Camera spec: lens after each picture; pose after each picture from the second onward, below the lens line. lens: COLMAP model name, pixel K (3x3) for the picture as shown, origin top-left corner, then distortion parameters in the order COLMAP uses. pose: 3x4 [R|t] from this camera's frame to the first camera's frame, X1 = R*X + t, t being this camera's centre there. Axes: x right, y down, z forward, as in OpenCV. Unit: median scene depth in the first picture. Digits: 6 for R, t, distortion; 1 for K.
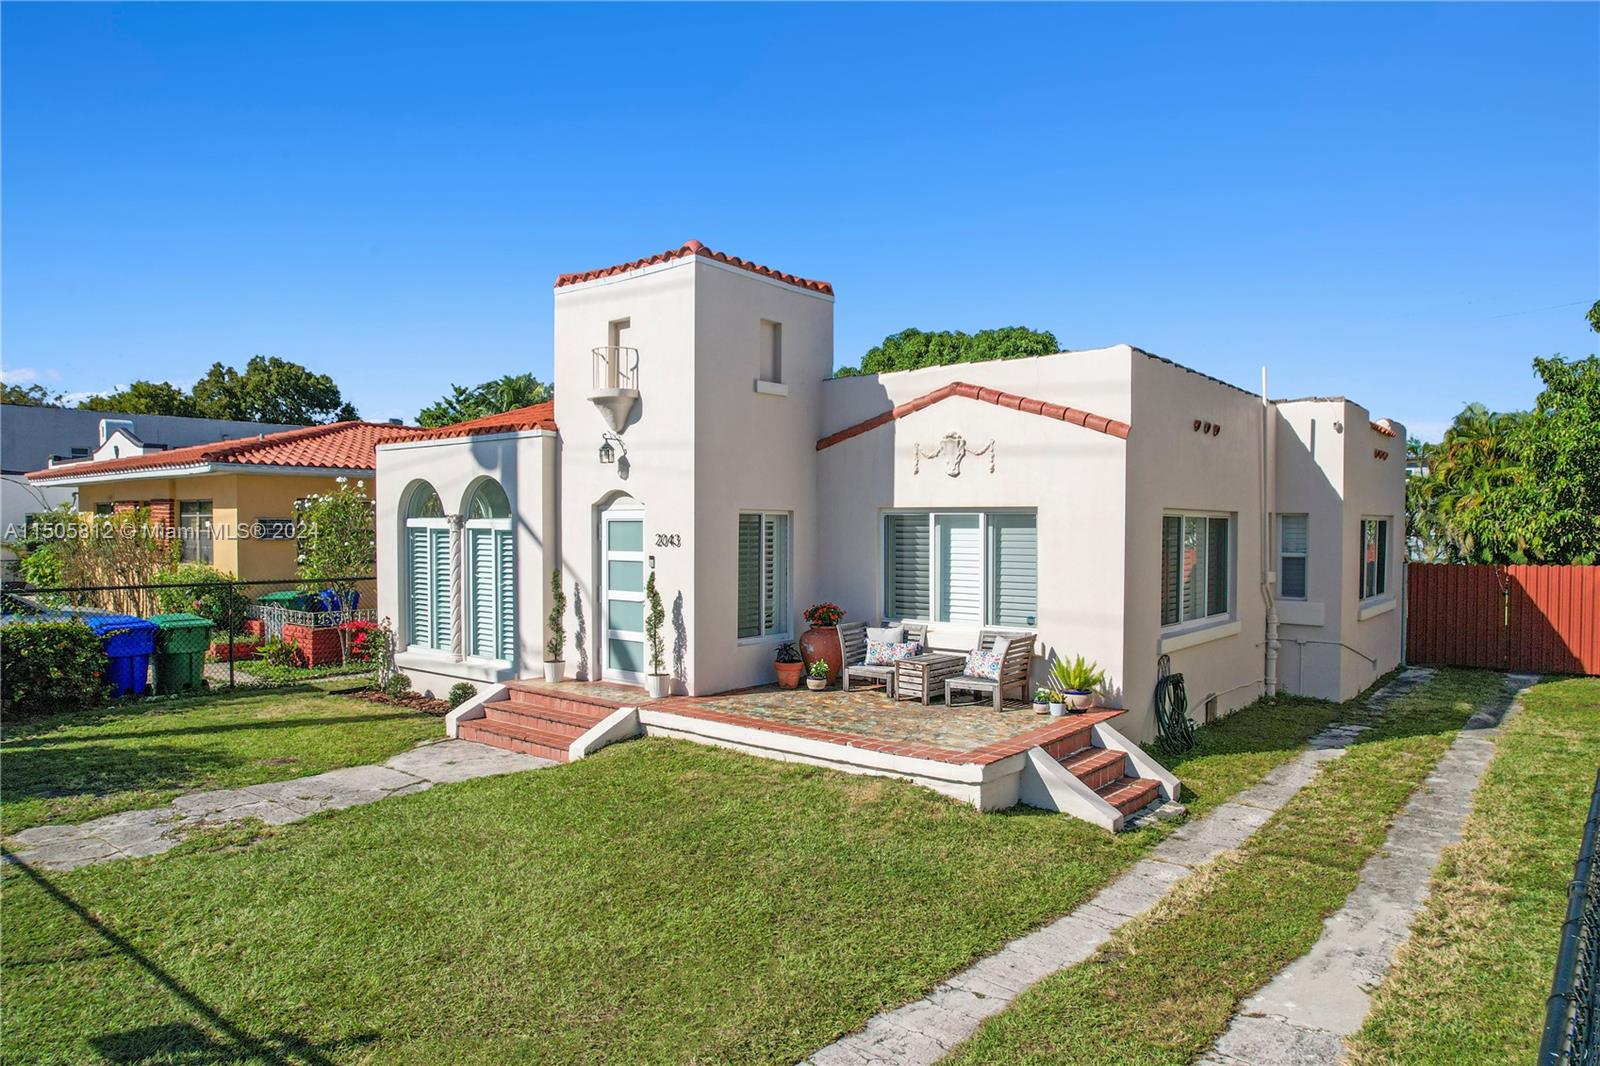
lens RADIAL K [[1006.5, 0, 790.2], [0, 1006.5, 538.0], [0, 0, 1]] dist [-0.075202, 0.064506]
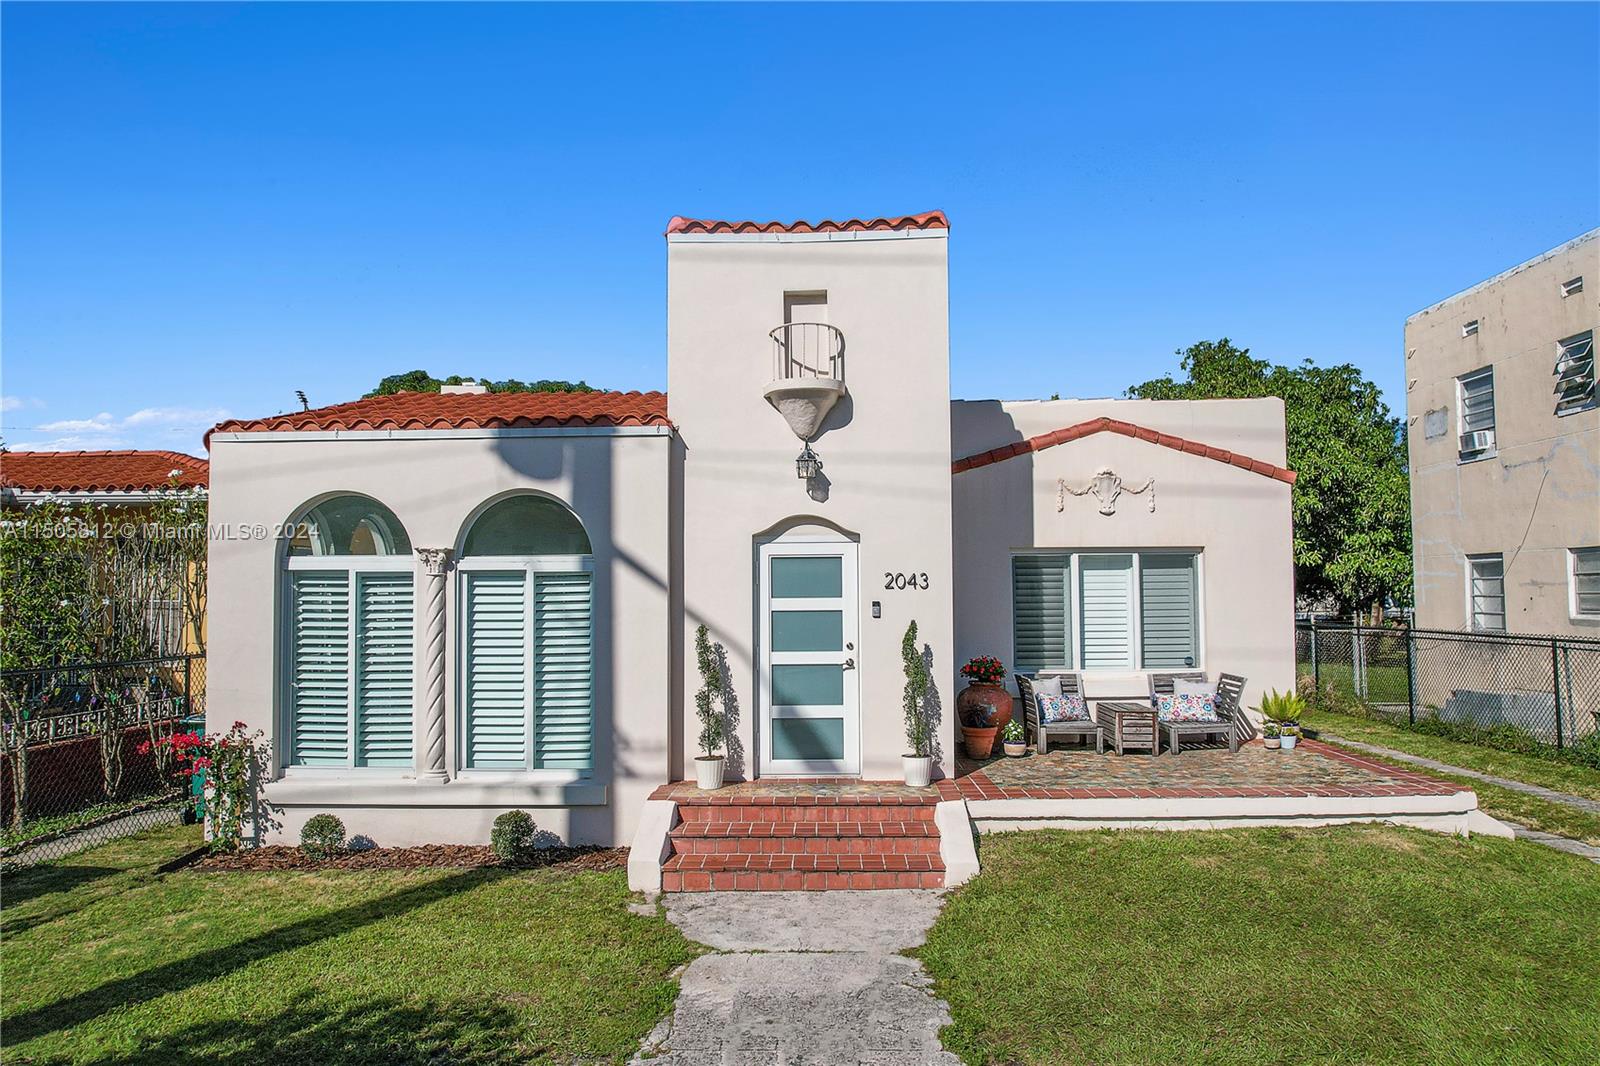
lens RADIAL K [[1019.6, 0, 800.0], [0, 1019.6, 533.0], [0, 0, 1]] dist [-0.077615, 0.051037]
pose [[0.790105, 0.030844, 0.612195, -0.642111], [0.017349, 0.997208, -0.072633, 0.020238], [-0.612726, 0.068009, 0.787364, 0.411358]]
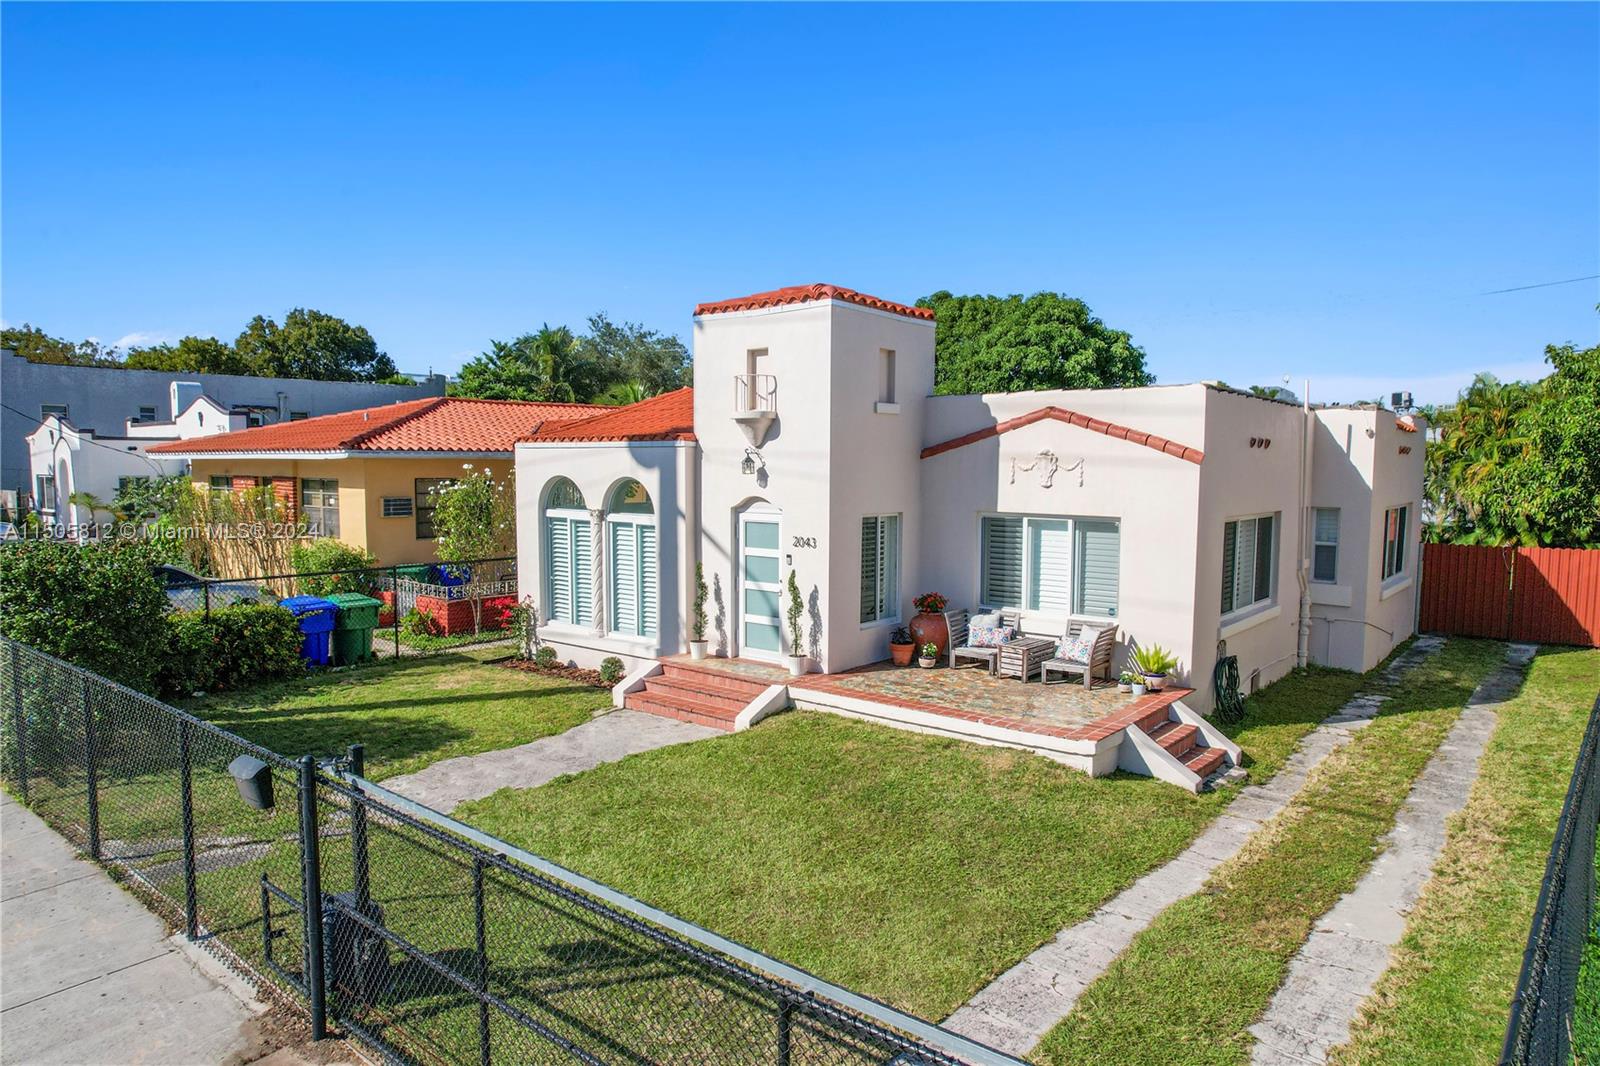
lens RADIAL K [[1001.0, 0, 793.3], [0, 1001.0, 536.6], [0, 0, 1]] dist [-0.075981, 0.064659]
pose [[0.999992, 0.002997, -0.002720, -0.126527], [-0.002828, 0.998182, 0.060198, -0.071822], [0.002895, -0.060190, 0.998183, -0.162897]]
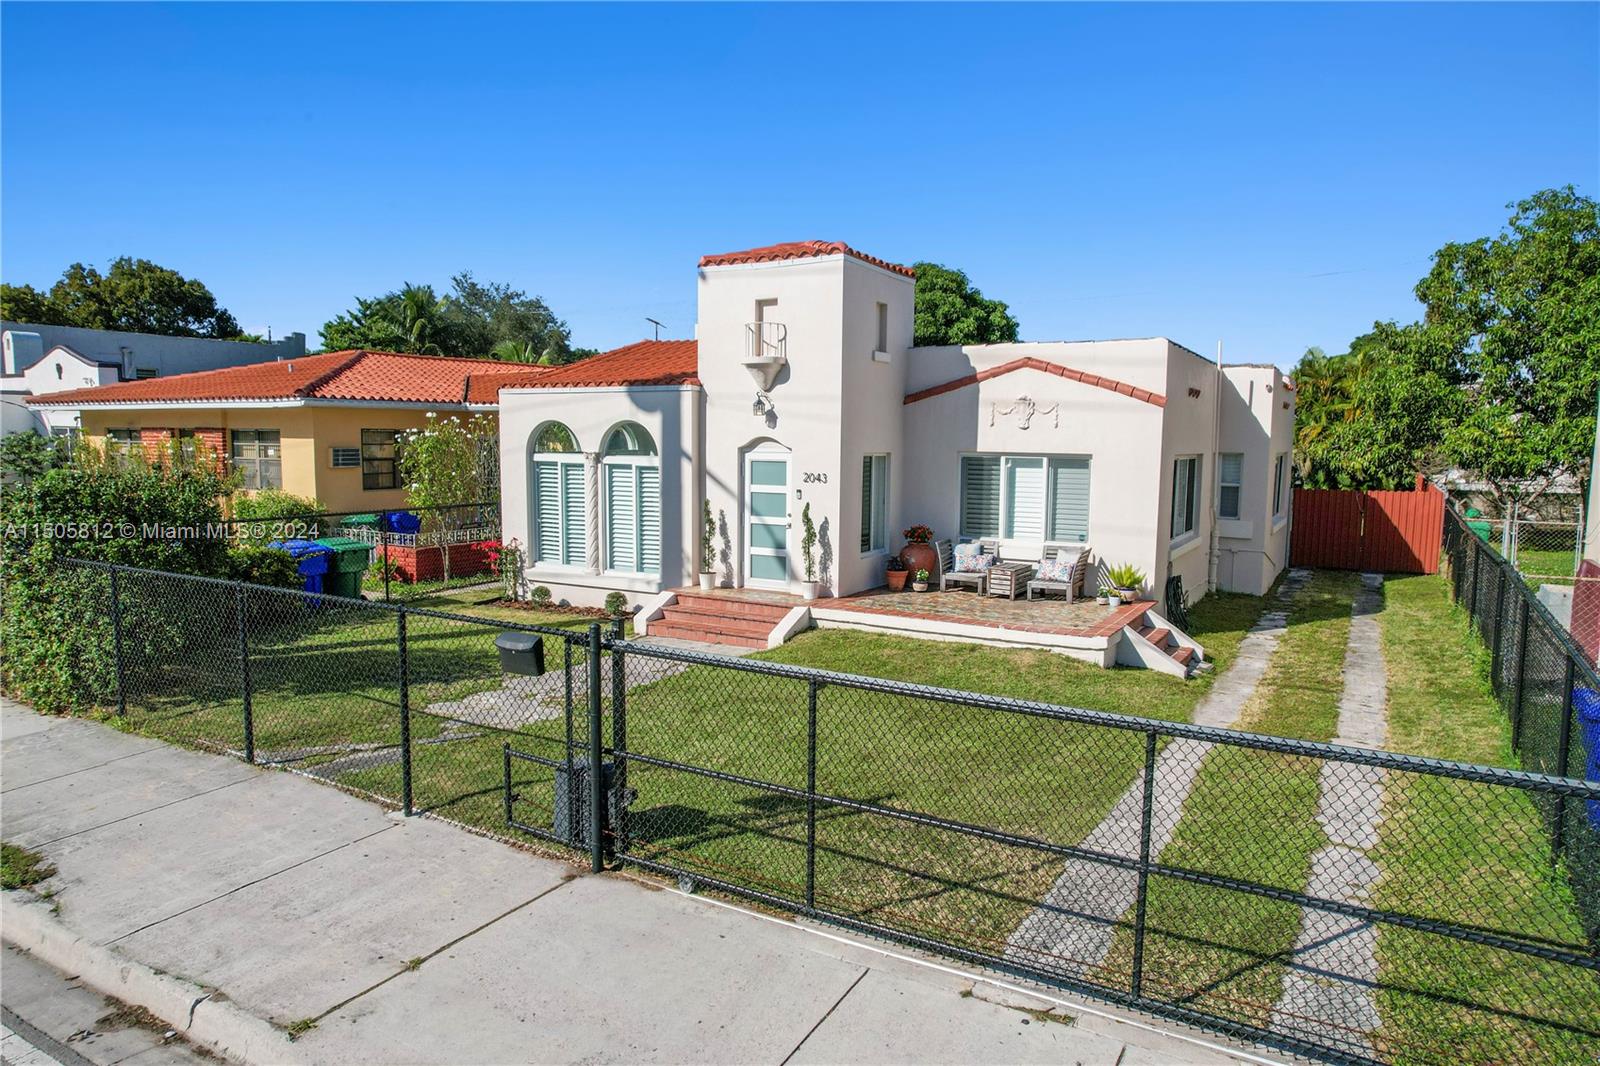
lens RADIAL K [[1001.0, 0, 793.3], [0, 1001.0, 536.6], [0, 0, 1]] dist [-0.075981, 0.064659]
pose [[0.987324, -0.008926, 0.158468, -0.338502], [-0.005172, 0.996078, 0.088332, -0.034249], [-0.158635, -0.088032, 0.983405, -0.249784]]
